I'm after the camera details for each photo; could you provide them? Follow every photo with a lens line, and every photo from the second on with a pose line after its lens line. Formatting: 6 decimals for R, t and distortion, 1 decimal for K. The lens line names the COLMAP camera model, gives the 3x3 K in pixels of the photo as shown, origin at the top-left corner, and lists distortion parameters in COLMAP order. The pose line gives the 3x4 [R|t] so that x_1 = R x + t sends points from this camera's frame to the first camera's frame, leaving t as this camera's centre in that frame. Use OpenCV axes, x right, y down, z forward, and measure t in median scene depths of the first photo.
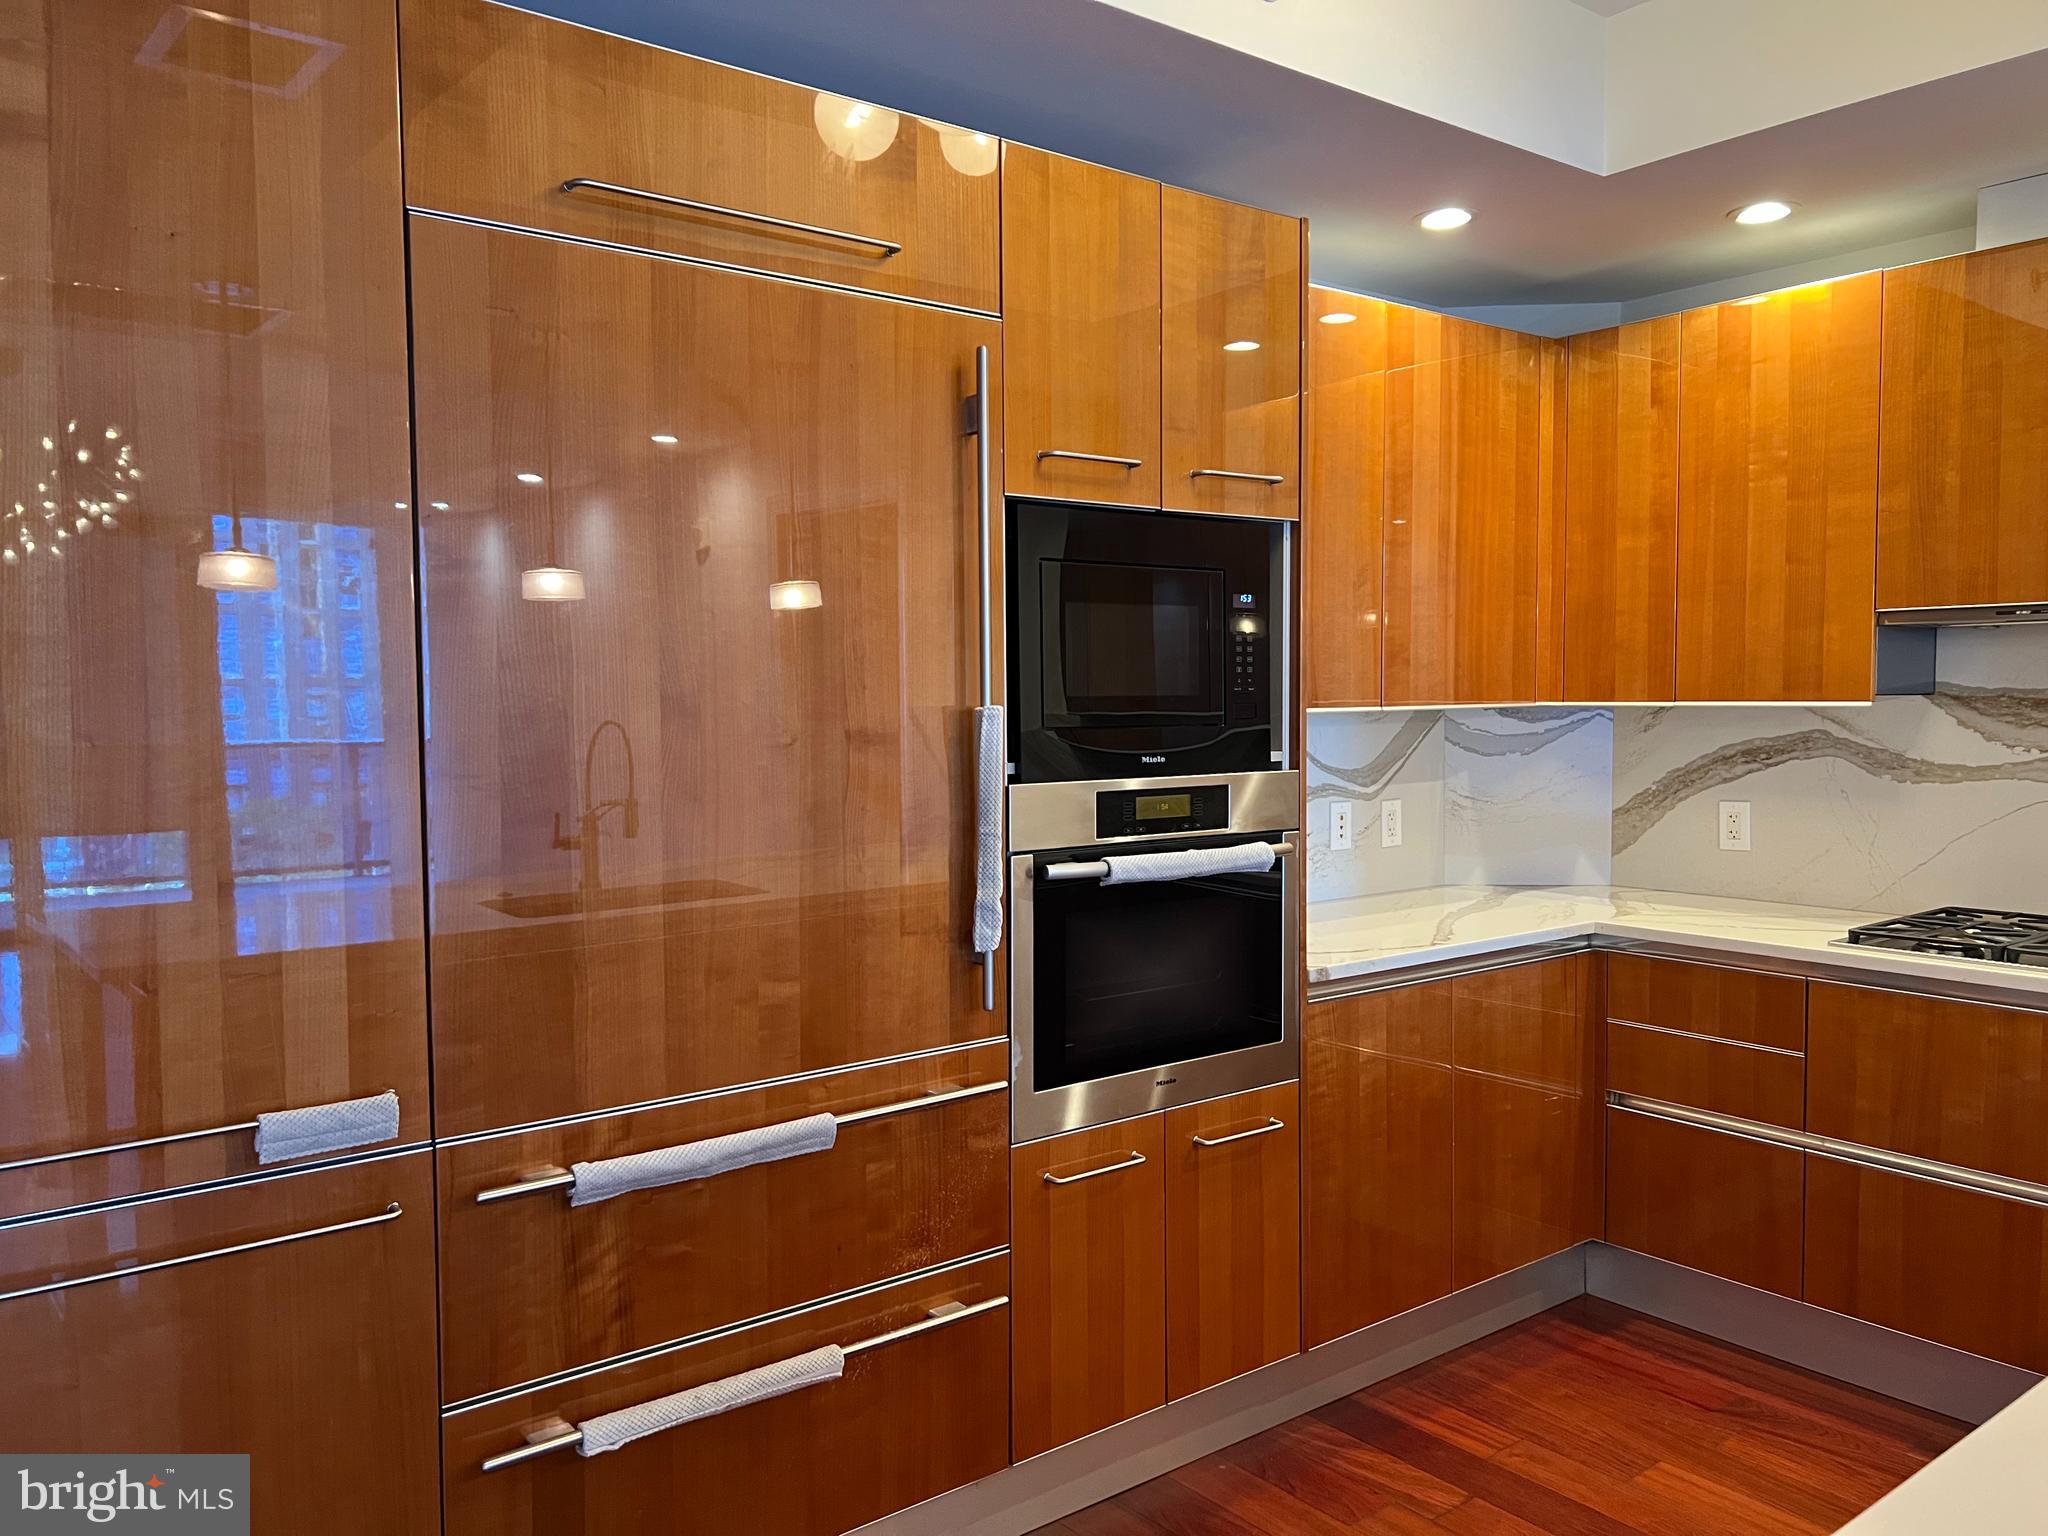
lens RADIAL K [[1555.9, 0, 1024.1], [0, 1555.9, 776.1], [0, 0, 1]] dist [0.055857, -0.063848]
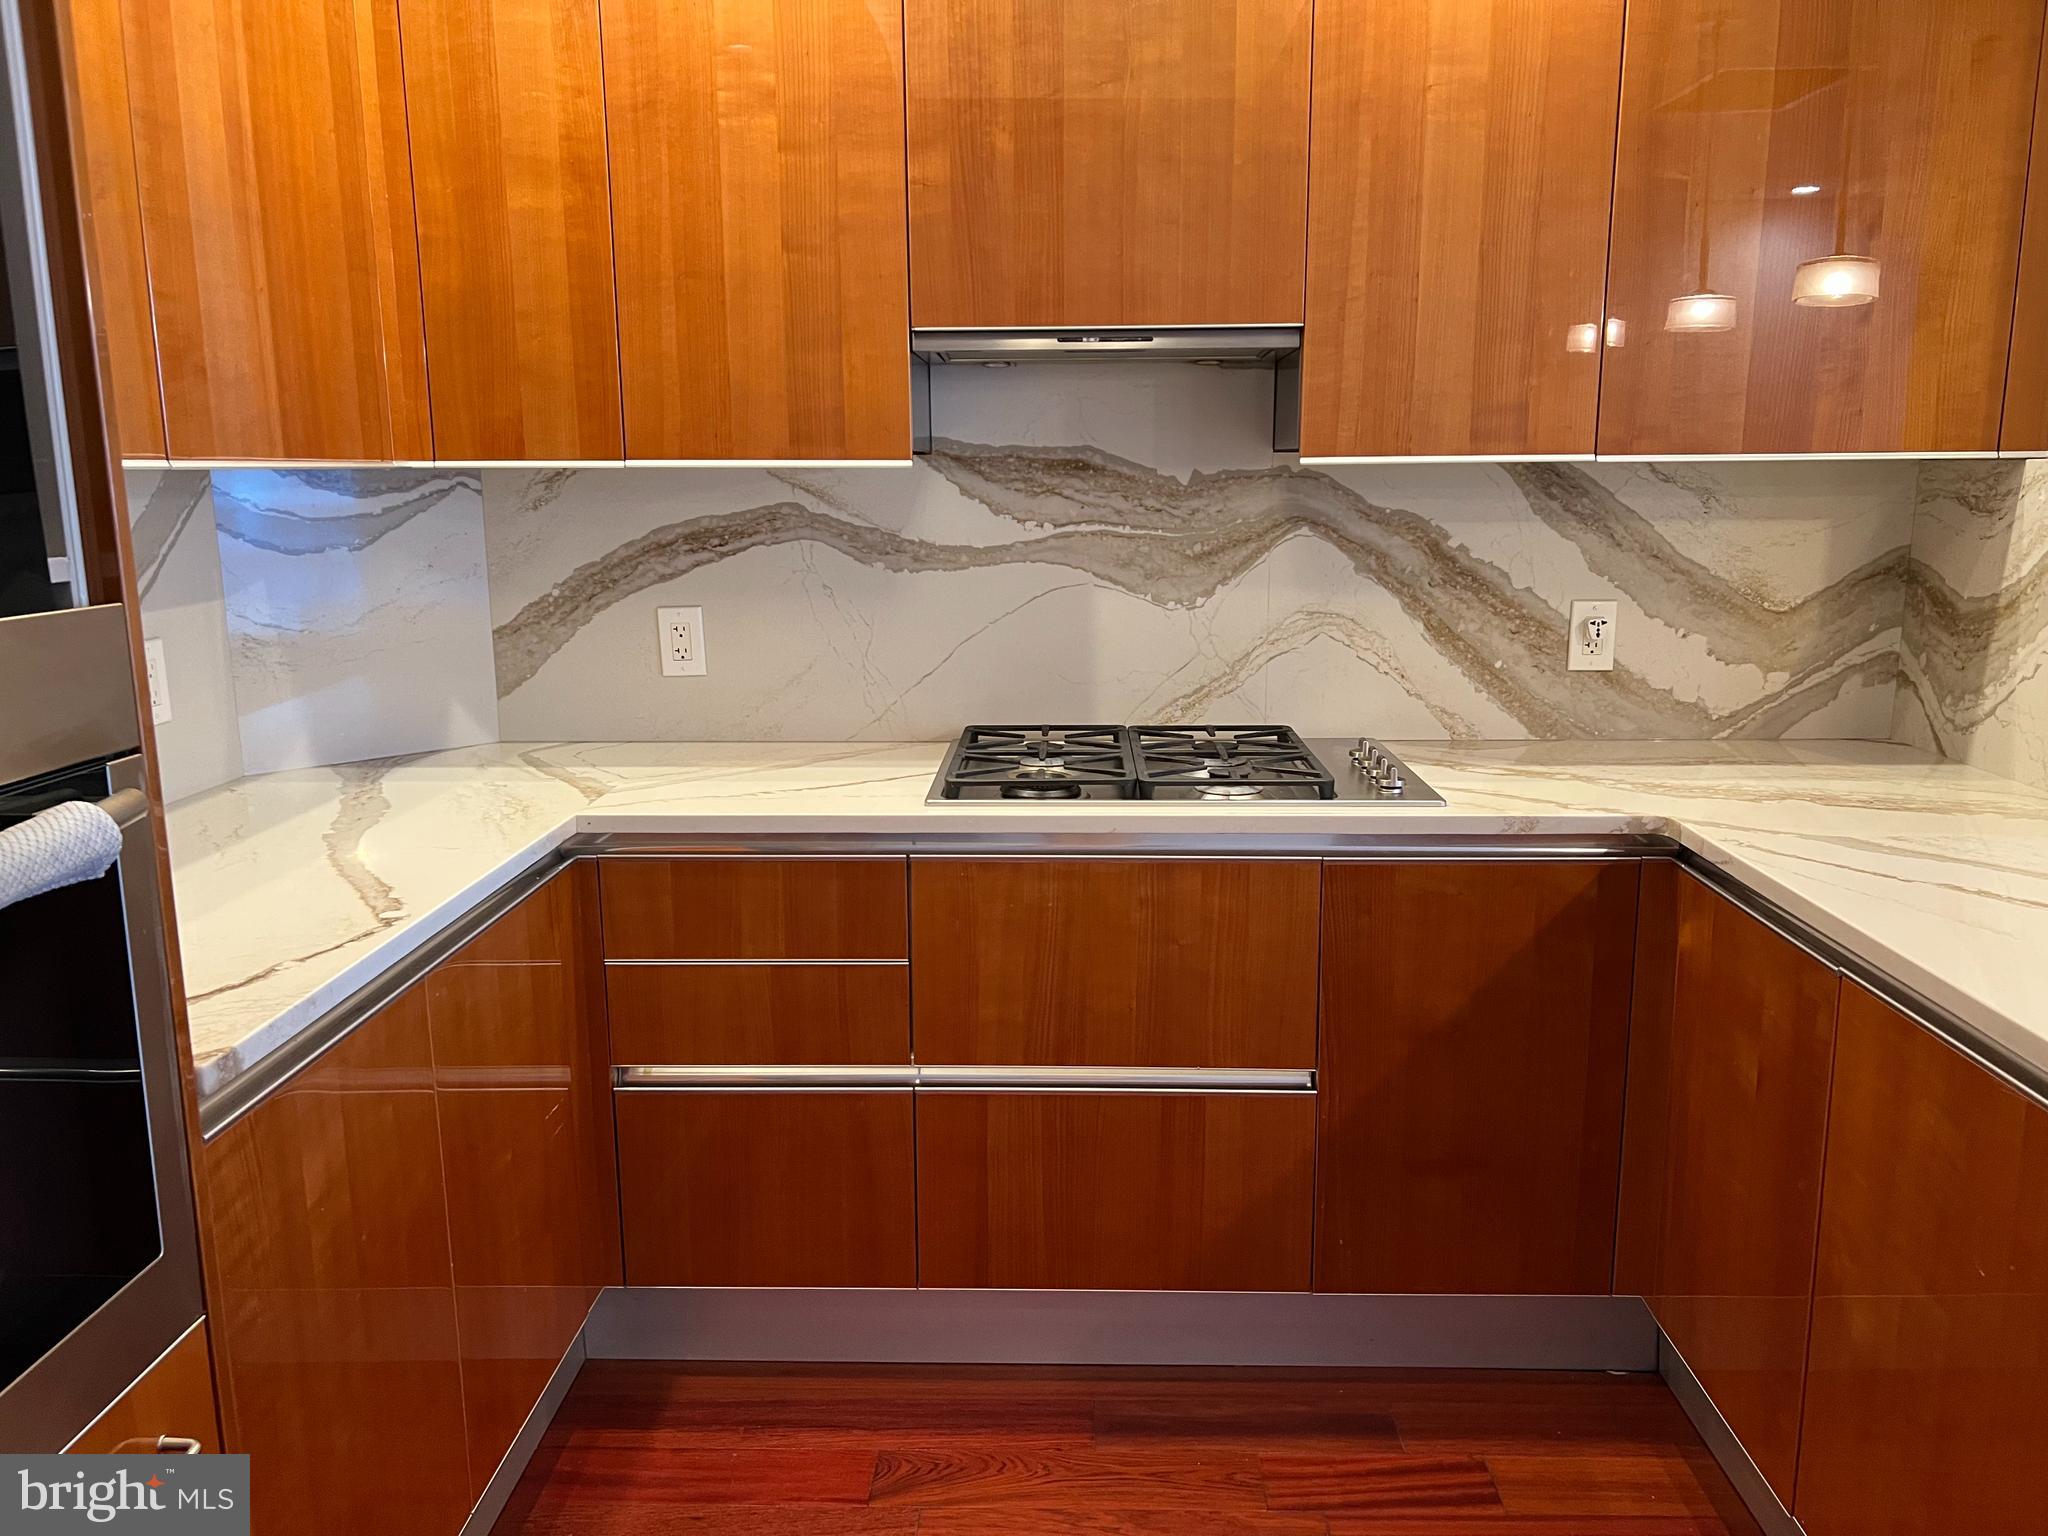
lens RADIAL K [[1555.9, 0, 1045.6], [0, 1555.9, 780.9], [0, 0, 1]] dist [0.055857, -0.063848]
pose [[0.634953, -0.145779, 0.758672, 0.011686], [0.042614, 0.987149, 0.154017, -0.009661], [-0.771375, -0.065464, 0.633005, 0.489634]]
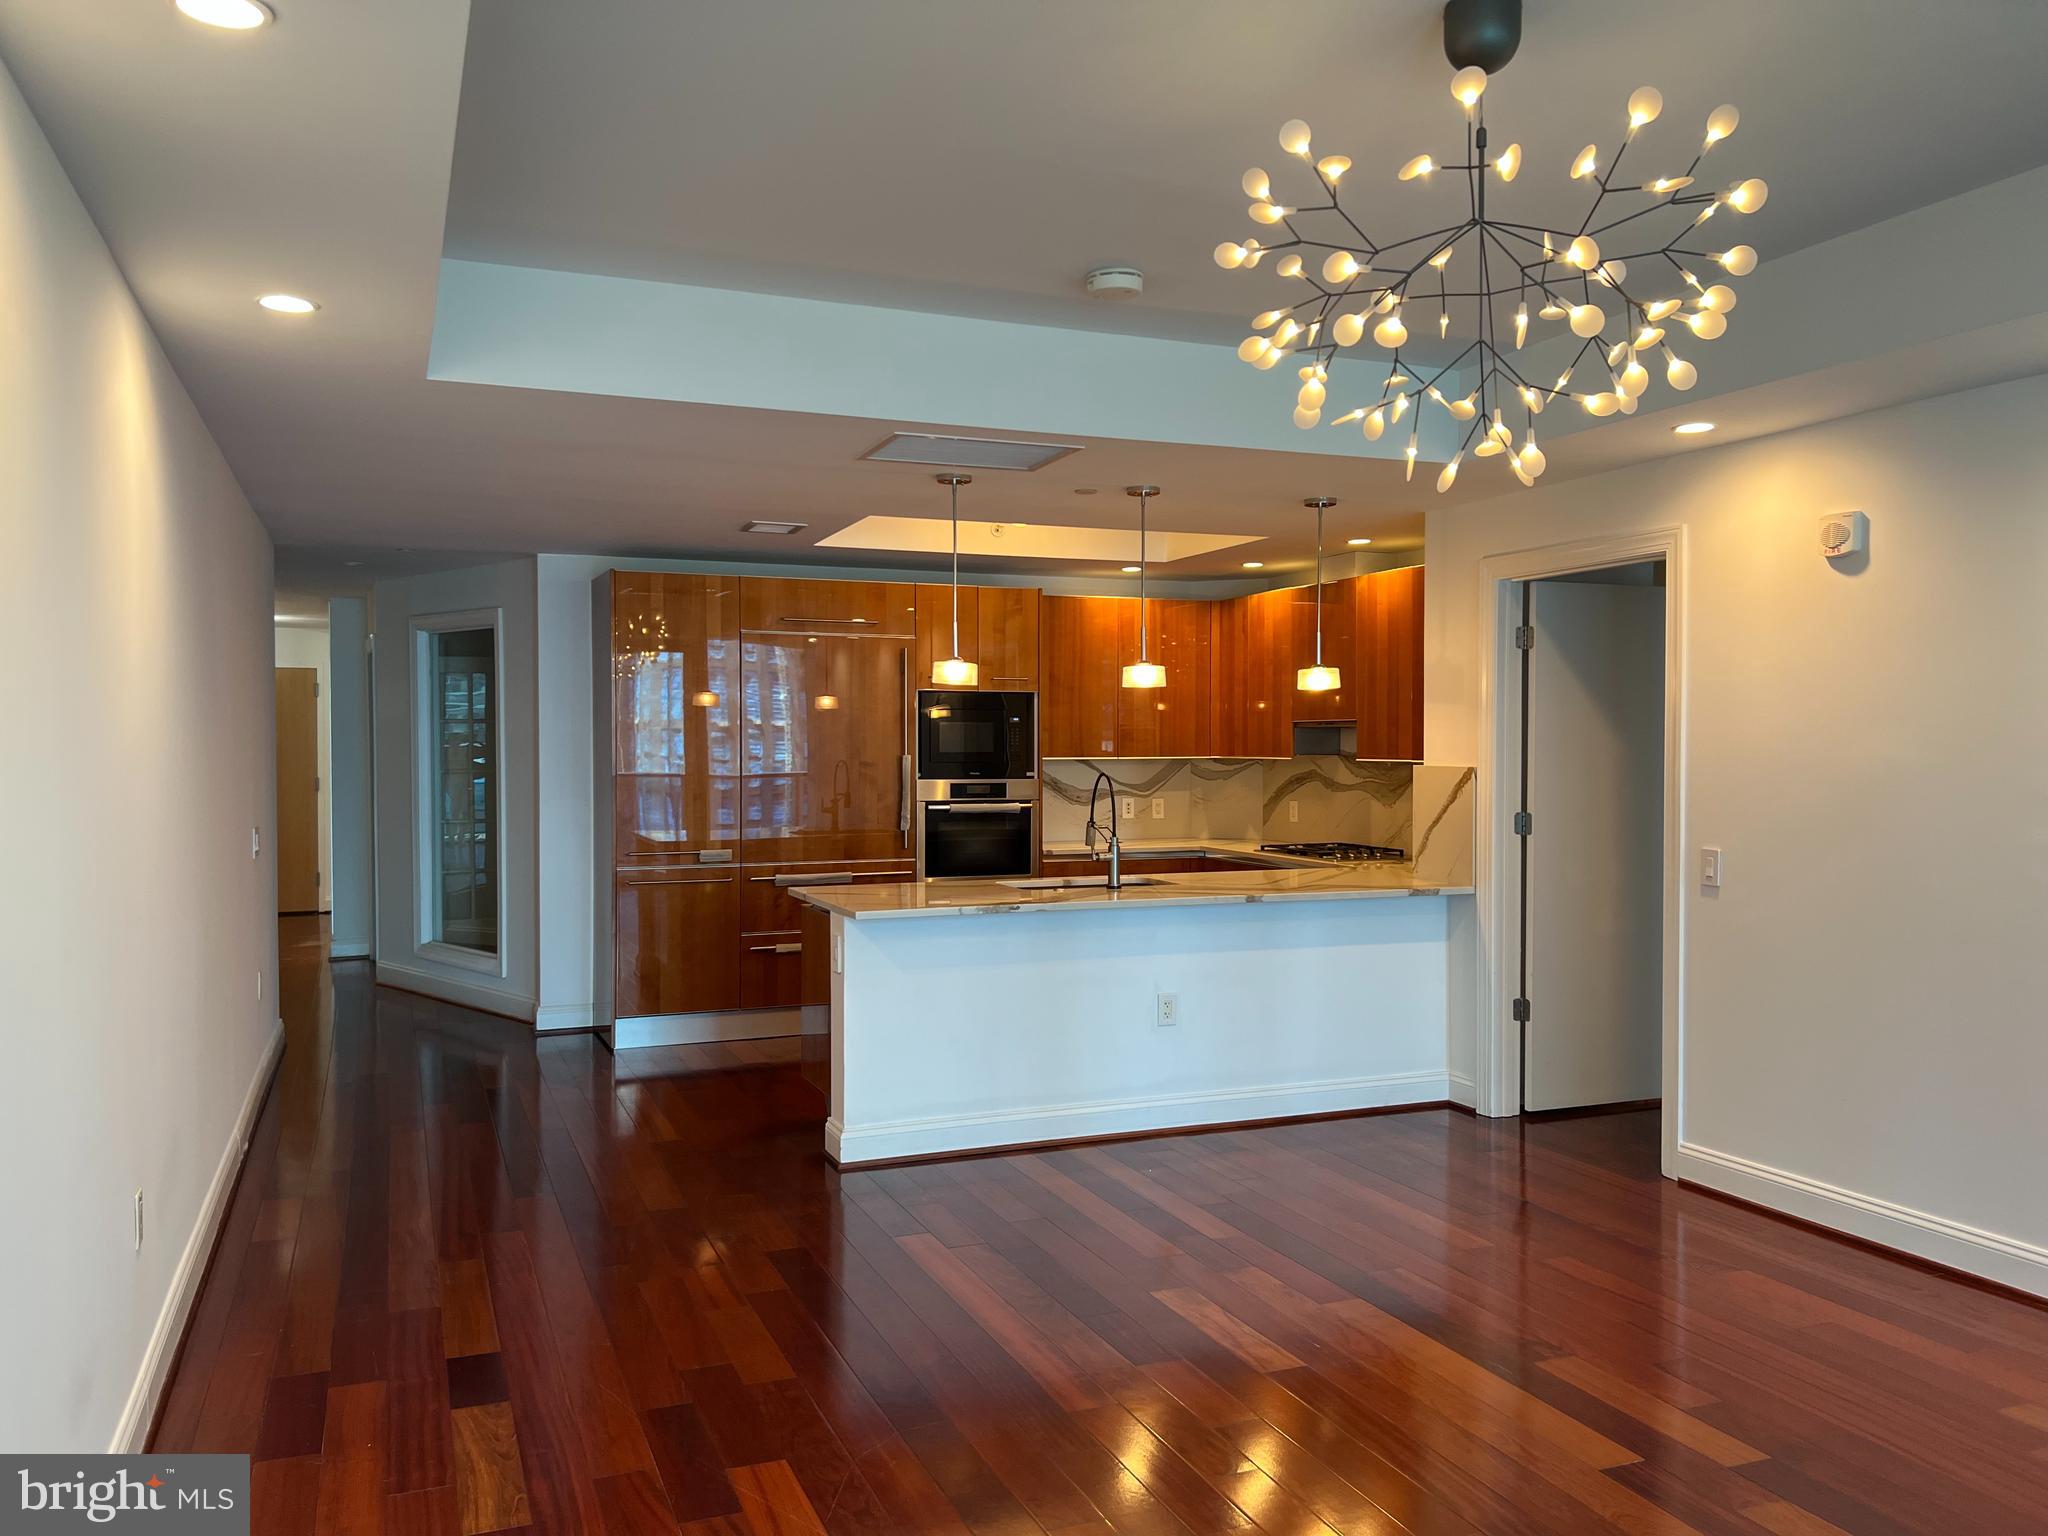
lens RADIAL K [[1555.9, 0, 1012.3], [0, 1555.9, 764.4], [0, 0, 1]] dist [0.055857, -0.063848]
pose [[0.960660, 0.012238, -0.277458, 0.804732], [-0.022714, 0.999144, -0.034575, 0.060269], [0.276797, 0.039517, 0.960115, -1.525412]]
